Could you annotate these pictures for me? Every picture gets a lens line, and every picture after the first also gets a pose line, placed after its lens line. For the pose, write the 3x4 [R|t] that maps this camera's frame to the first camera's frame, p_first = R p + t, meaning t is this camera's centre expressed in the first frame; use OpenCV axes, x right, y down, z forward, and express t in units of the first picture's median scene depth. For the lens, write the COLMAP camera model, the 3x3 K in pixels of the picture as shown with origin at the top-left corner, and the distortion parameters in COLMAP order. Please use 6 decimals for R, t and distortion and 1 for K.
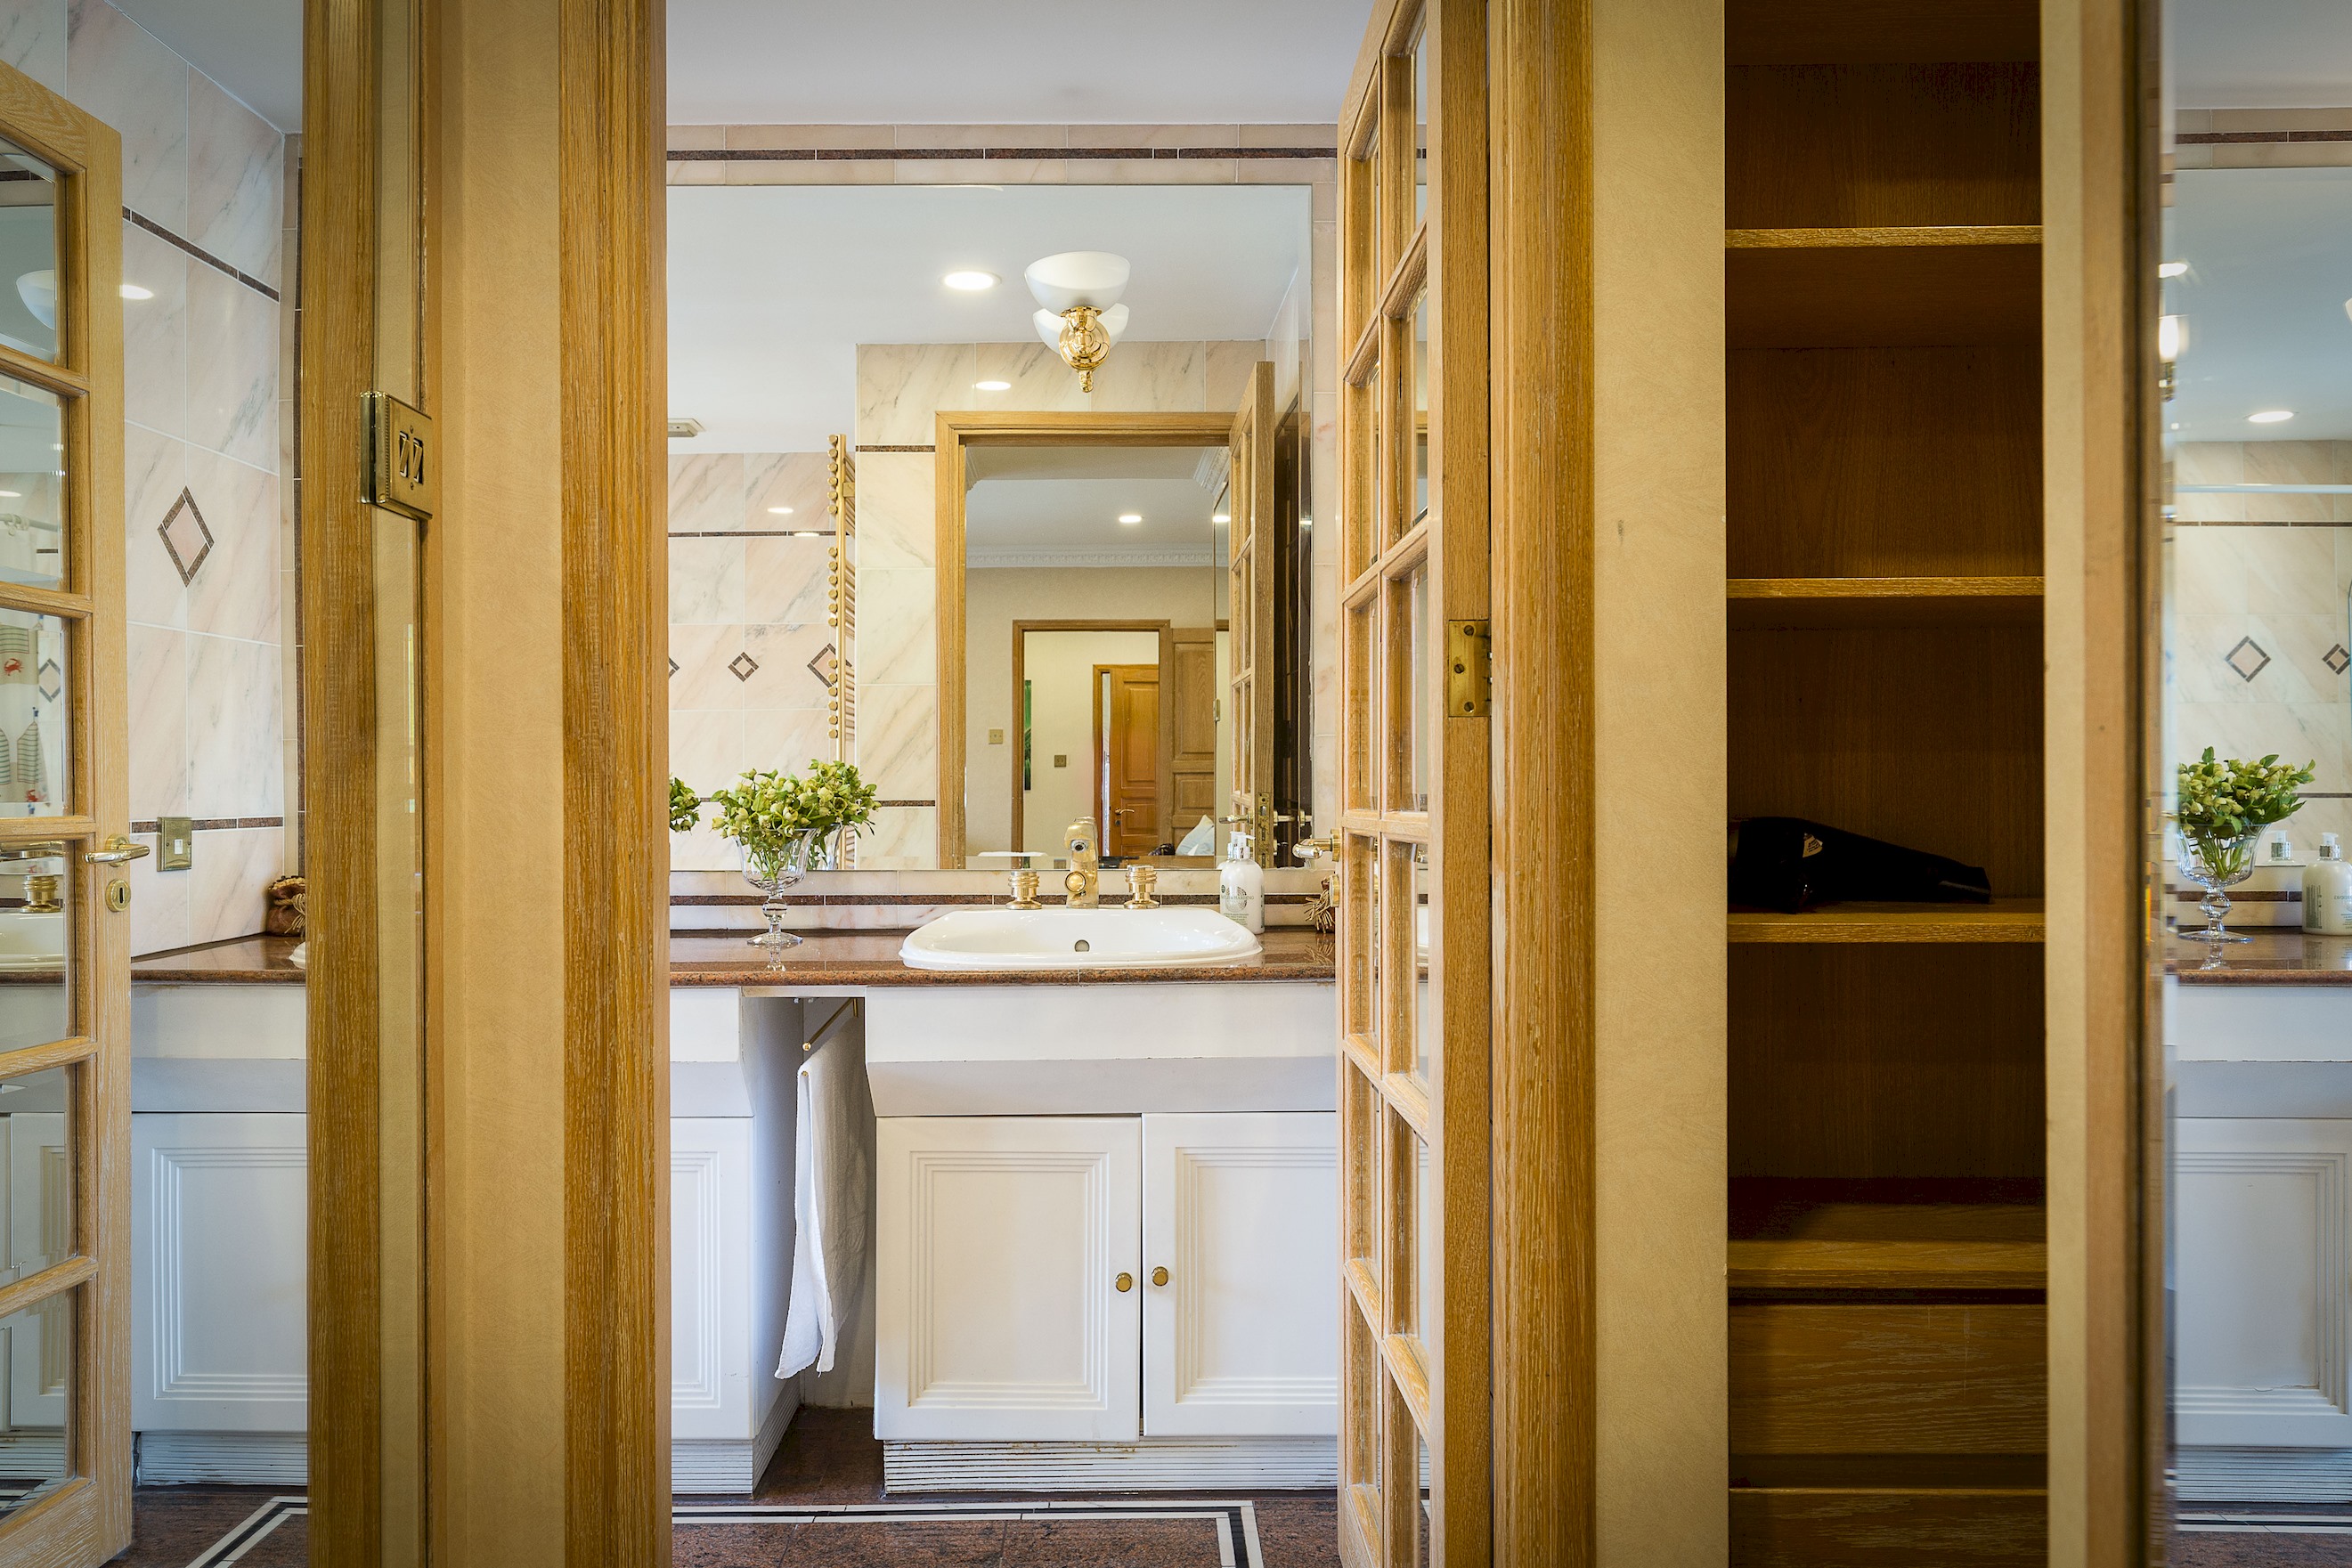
lens RADIAL K [[1576.6, 0, 1178.0], [0, 1576.6, 781.2], [0, 0, 1]] dist [0.011235, -0.001220]
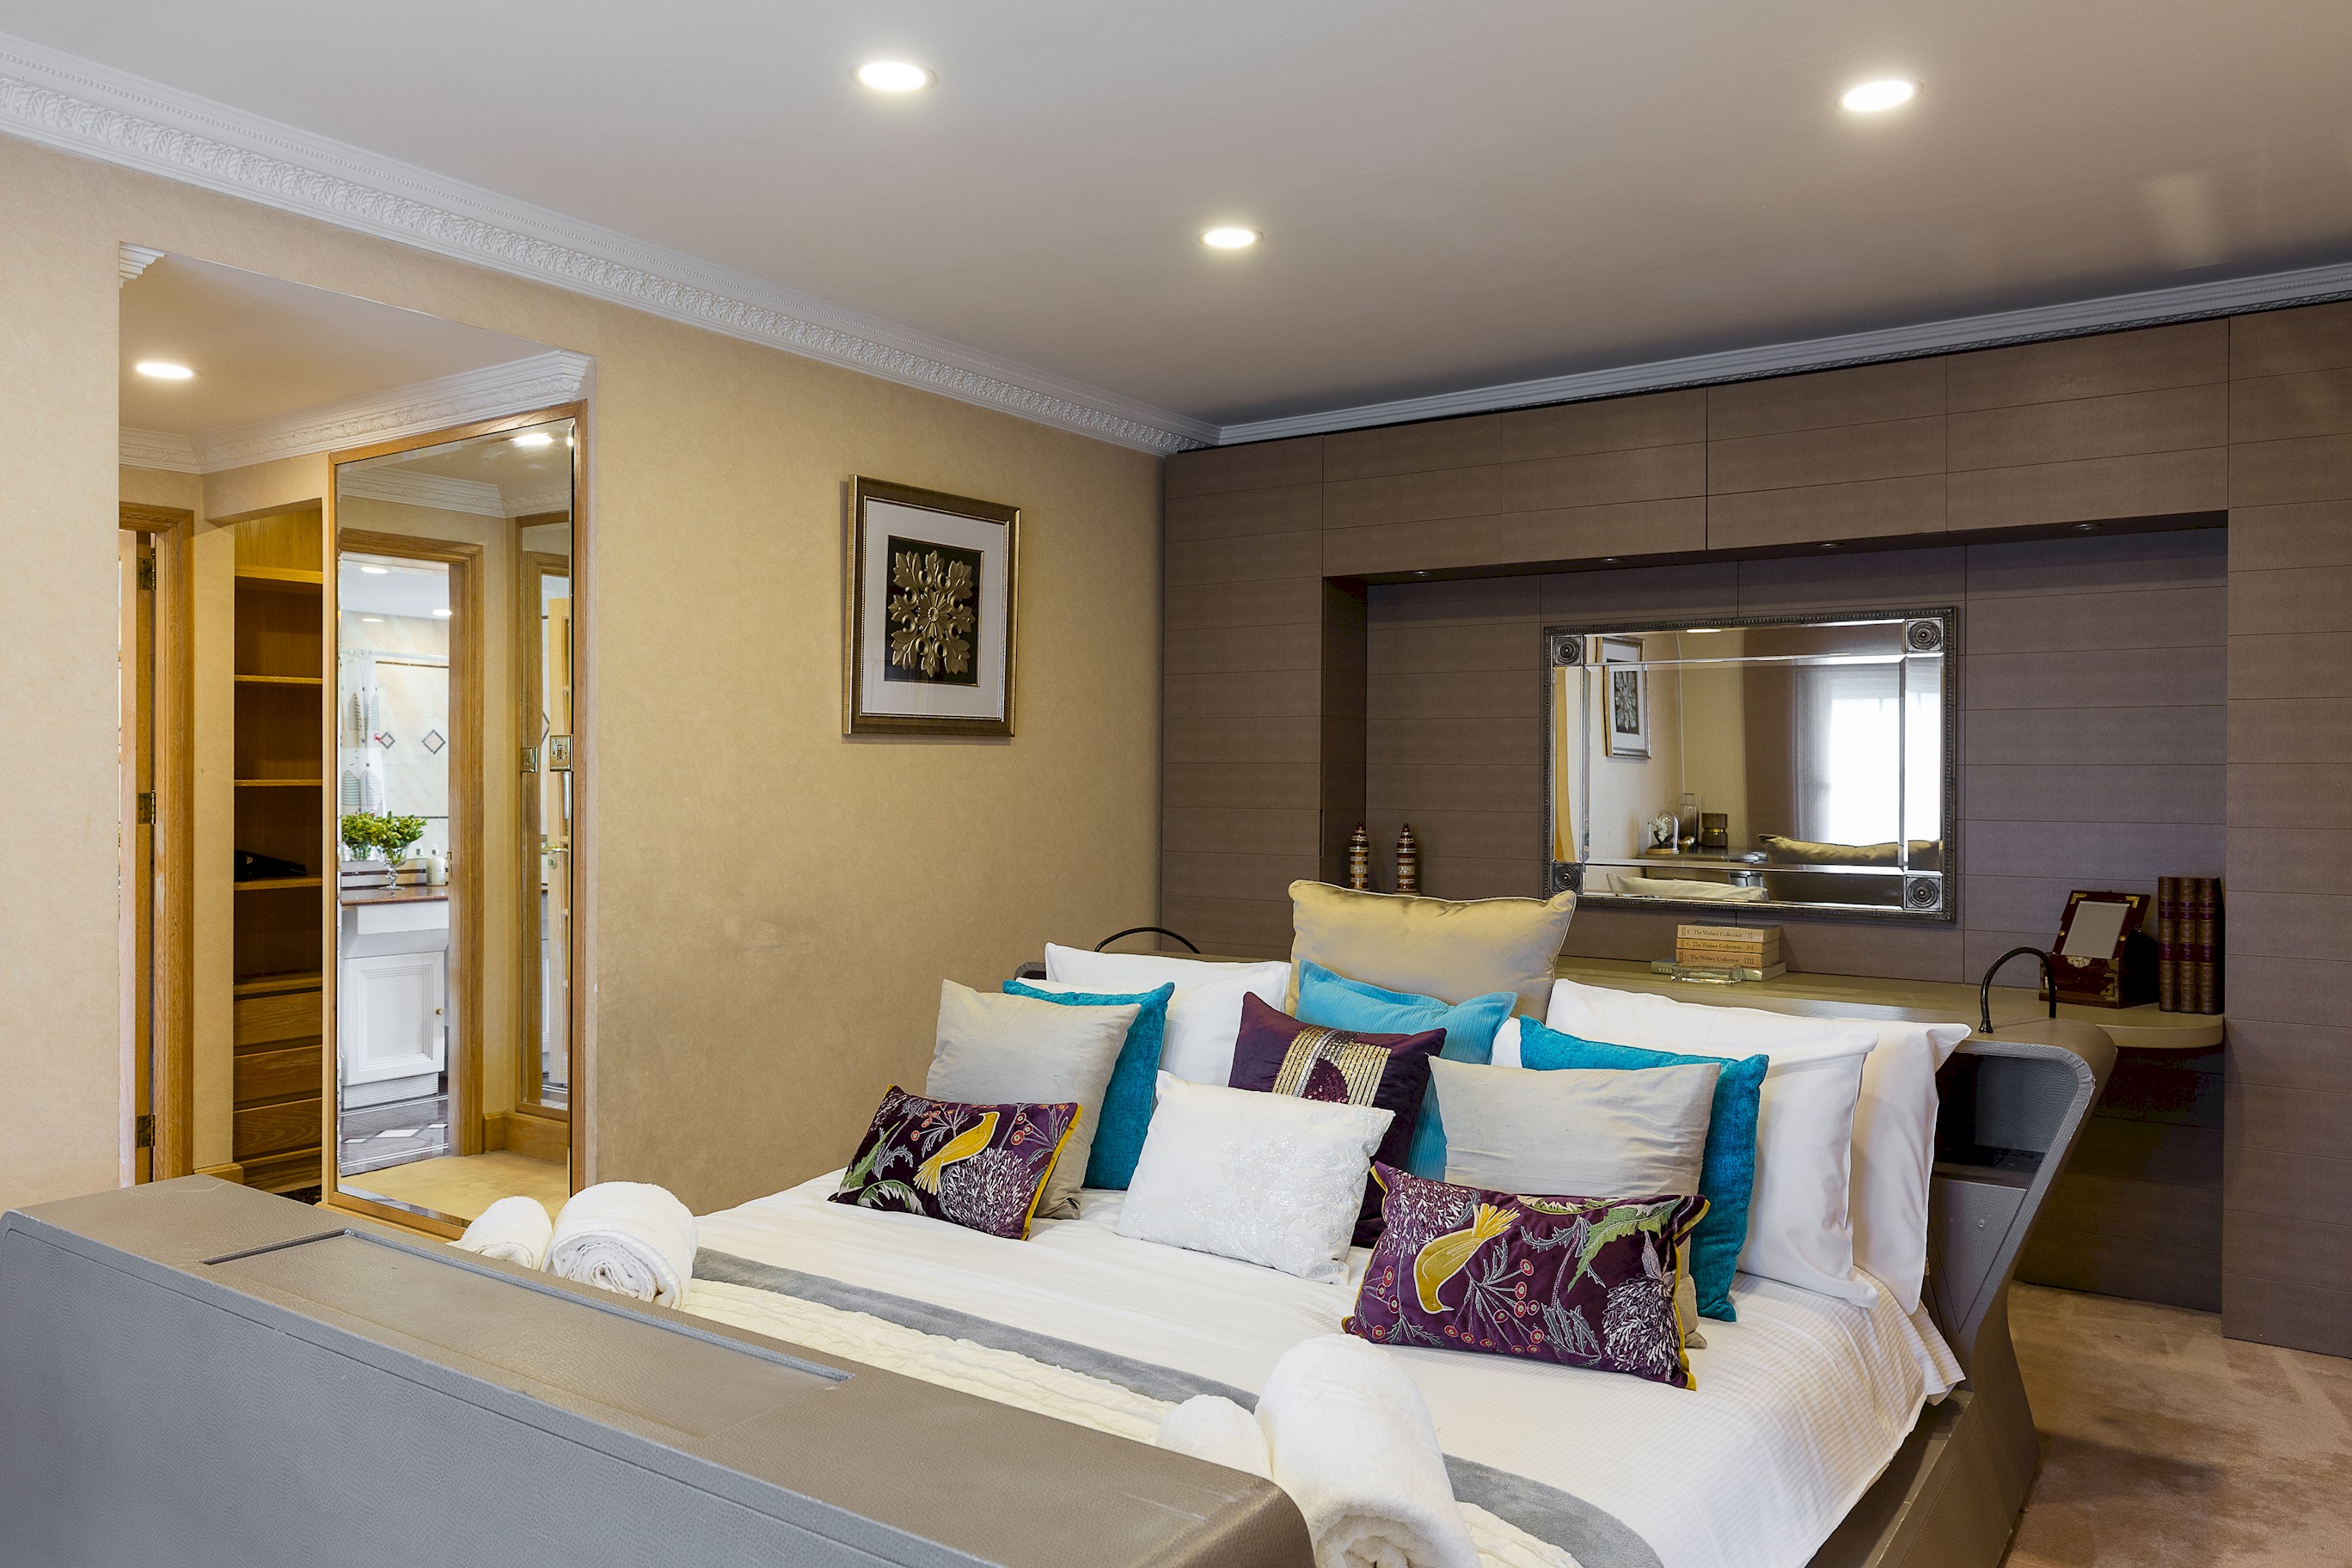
lens RADIAL K [[1576.8, 0, 1174.8], [0, 1576.8, 775.8], [0, 0, 1]] dist [0.011235, -0.001220]
pose [[0.538046, 0.007660, 0.842881, -1.229243], [-0.010651, 0.999941, -0.002288, -0.135677], [-0.842848, -0.007747, 0.538095, -2.173685]]
